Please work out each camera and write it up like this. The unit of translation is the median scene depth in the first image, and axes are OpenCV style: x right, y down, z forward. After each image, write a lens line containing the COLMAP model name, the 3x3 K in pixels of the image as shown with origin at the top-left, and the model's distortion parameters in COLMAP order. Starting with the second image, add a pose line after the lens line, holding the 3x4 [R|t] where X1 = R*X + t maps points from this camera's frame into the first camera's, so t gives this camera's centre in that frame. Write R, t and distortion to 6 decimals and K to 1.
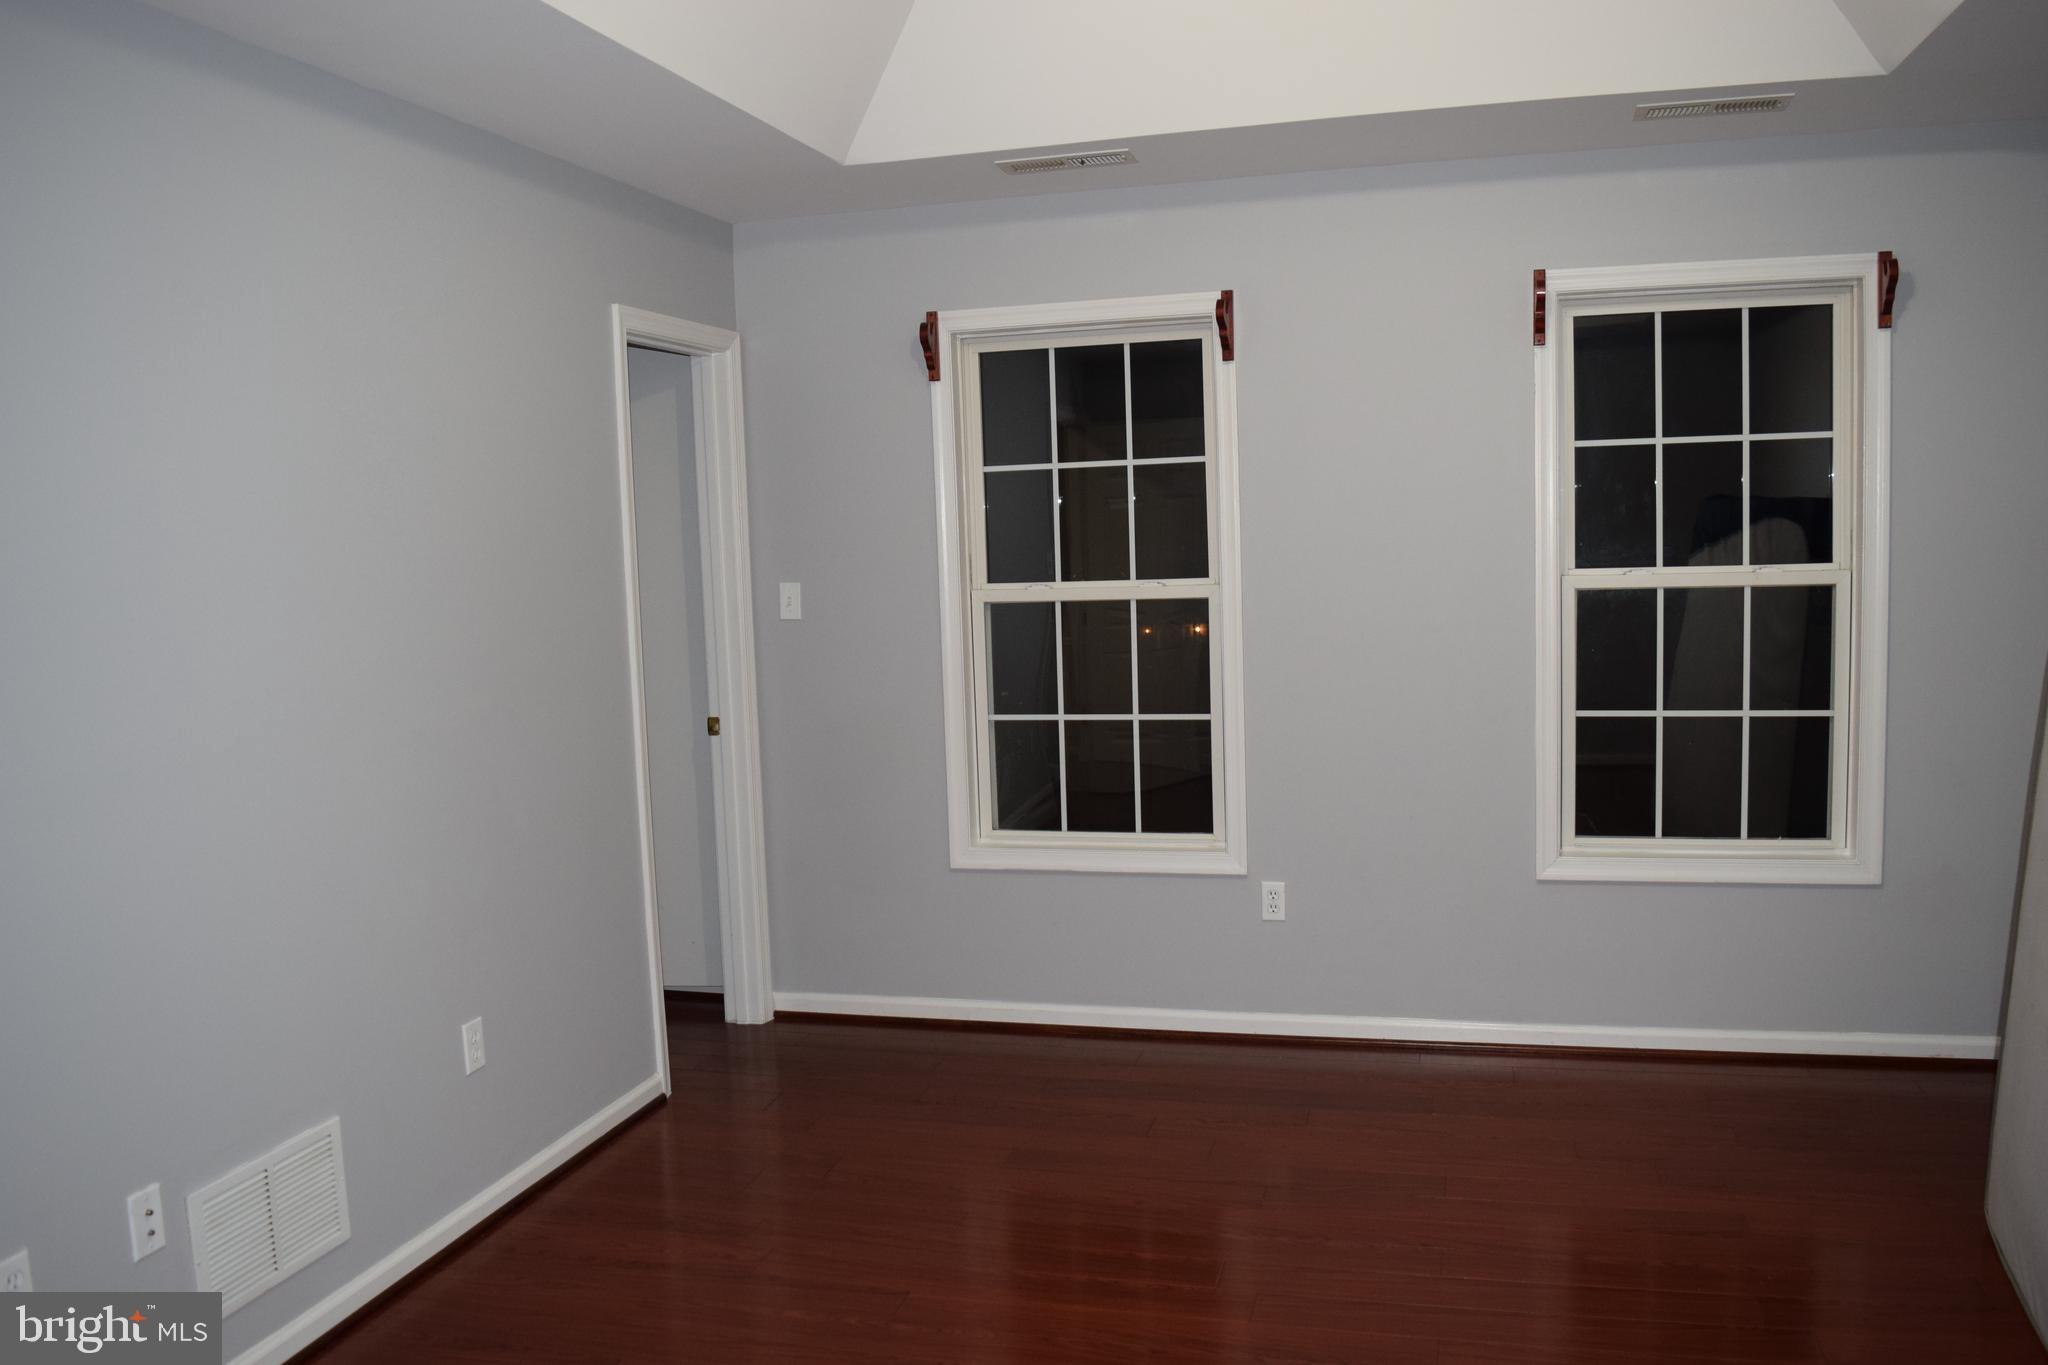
lens RADIAL K [[1239.6, 0, 1025.0], [0, 1239.6, 616.2], [0, 0, 1]] dist [-0.059732, 0.001172]
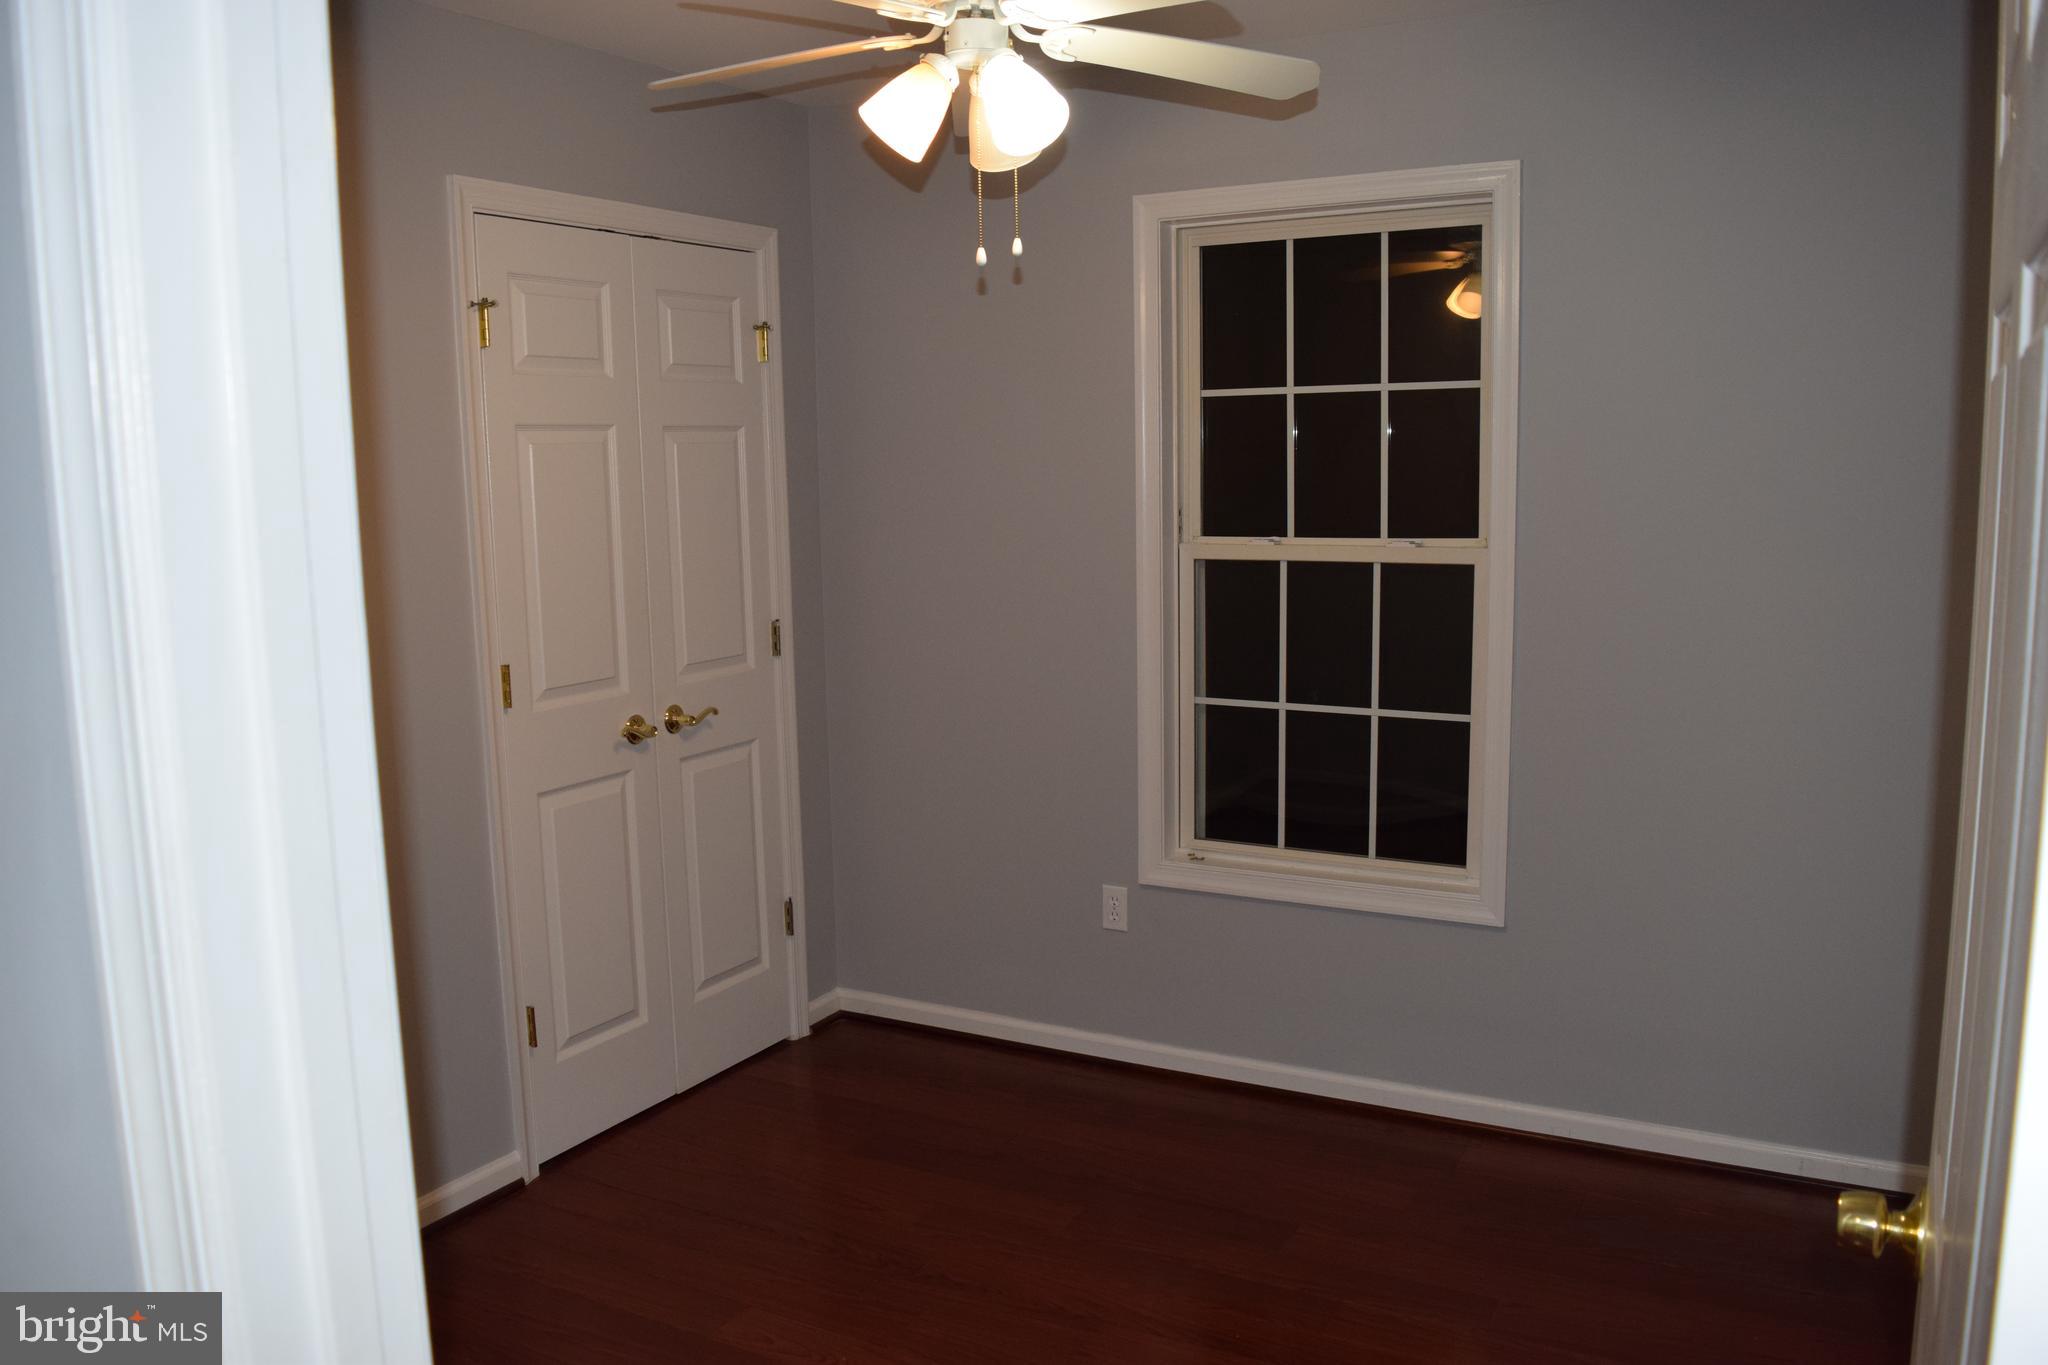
lens RADIAL K [[1600.3, 0, 1013.8], [0, 1600.3, 682.9], [0, 0, 1]] dist [-0.098376, 0.023167]
pose [[0.958878, 0.060540, -0.277286, 0.146402], [-0.041523, 0.996397, 0.073956, -0.002697], [0.280765, -0.059401, 0.957937, -0.032343]]
